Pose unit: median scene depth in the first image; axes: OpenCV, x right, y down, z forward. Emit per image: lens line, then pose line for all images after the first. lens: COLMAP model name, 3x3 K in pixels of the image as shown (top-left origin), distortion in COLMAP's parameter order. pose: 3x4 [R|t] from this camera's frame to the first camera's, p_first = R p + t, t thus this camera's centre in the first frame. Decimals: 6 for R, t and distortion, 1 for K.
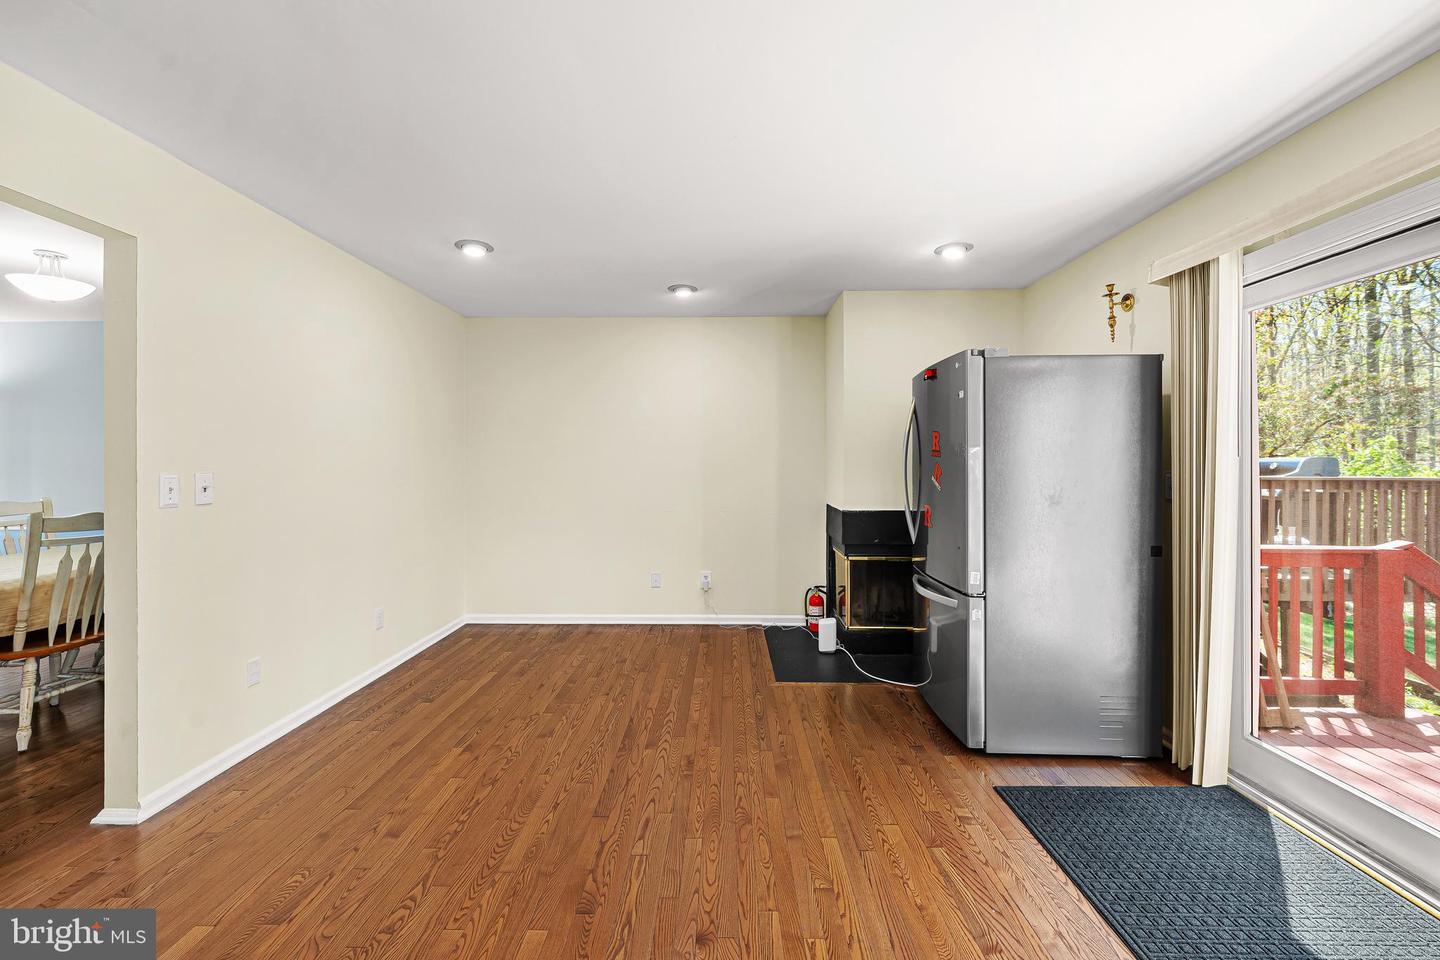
lens RADIAL K [[590.5, 0, 713.1], [0, 590.5, 470.8], [0, 0, 1]] dist [-0.003662, 0.000182]
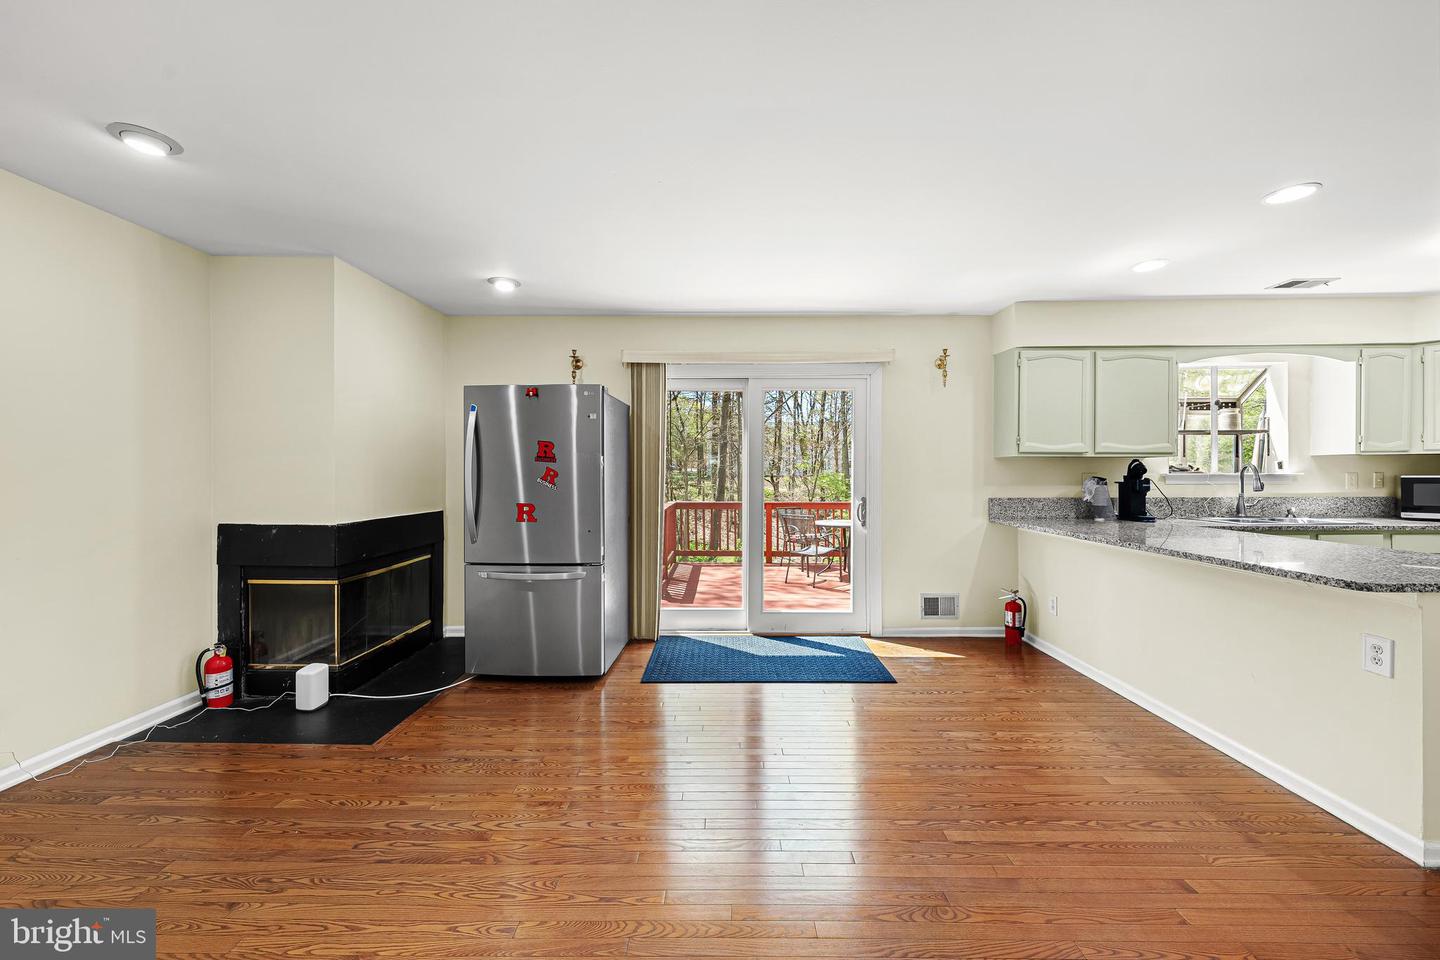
lens RADIAL K [[559.5, 0, 719.5], [0, 559.5, 474.7], [0, 0, 1]] dist [-0.001795, 0.000001]
pose [[-0.006782, -0.003479, 0.999971, -0.648672], [0.010238, 0.999941, 0.003548, -0.000584], [-0.999925, 0.010261, -0.006746, 0.543538]]
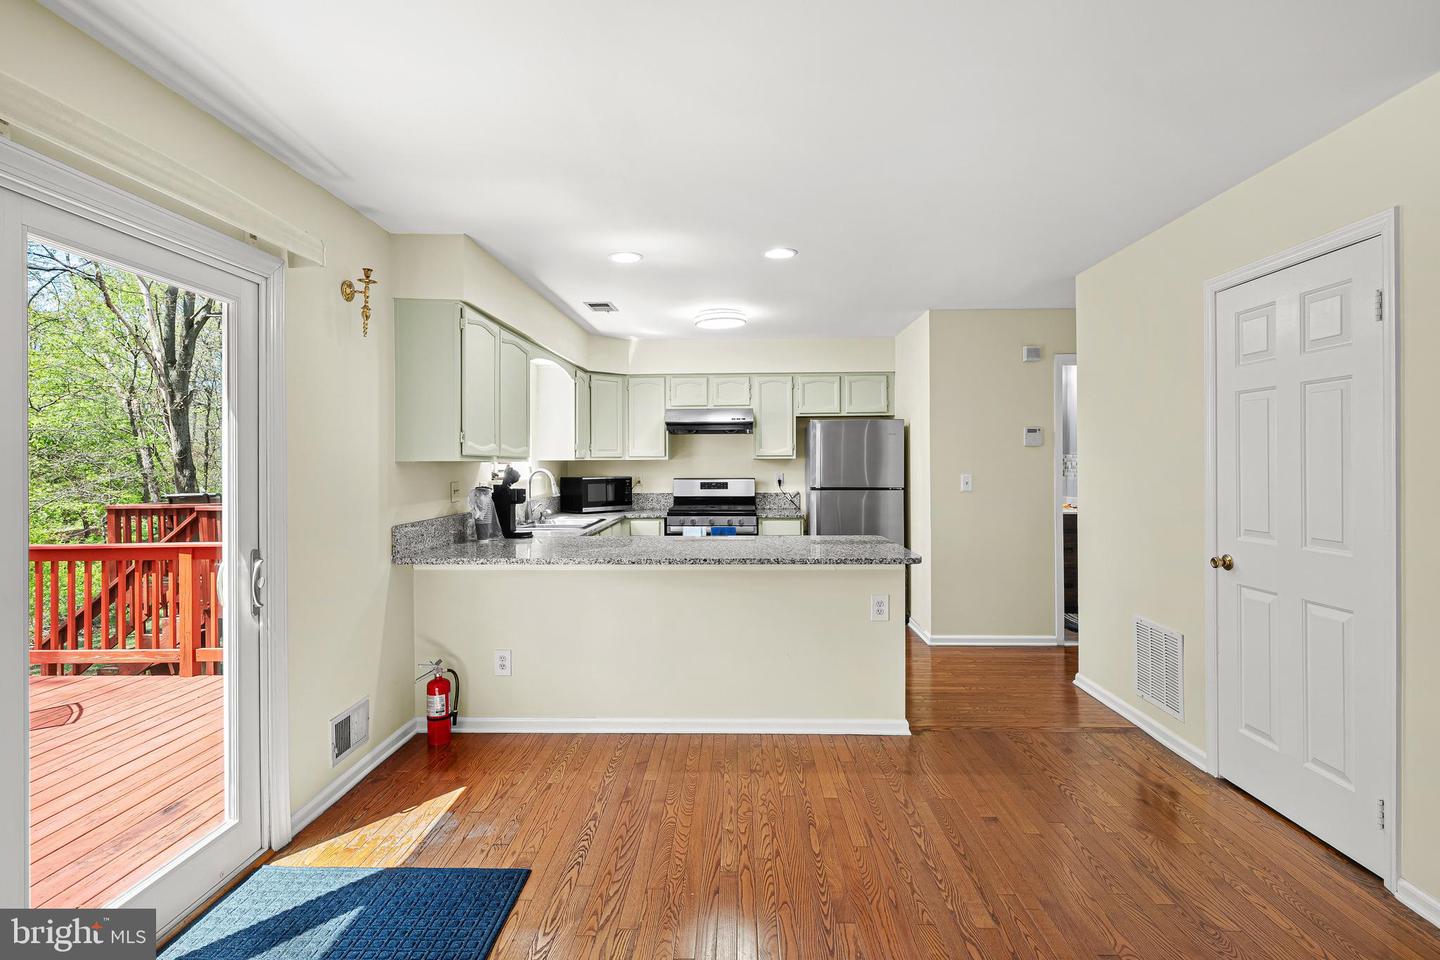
lens RADIAL K [[707.2, 0, 718.2], [0, 707.2, 467.3], [0, 0, 1]] dist [0.001675, -0.000272]
pose [[-0.999902, 0.006742, 0.012284, 0.125946], [0.006929, 0.999859, 0.015269, -0.031967], [-0.012179, 0.015353, -0.999808, 0.907738]]
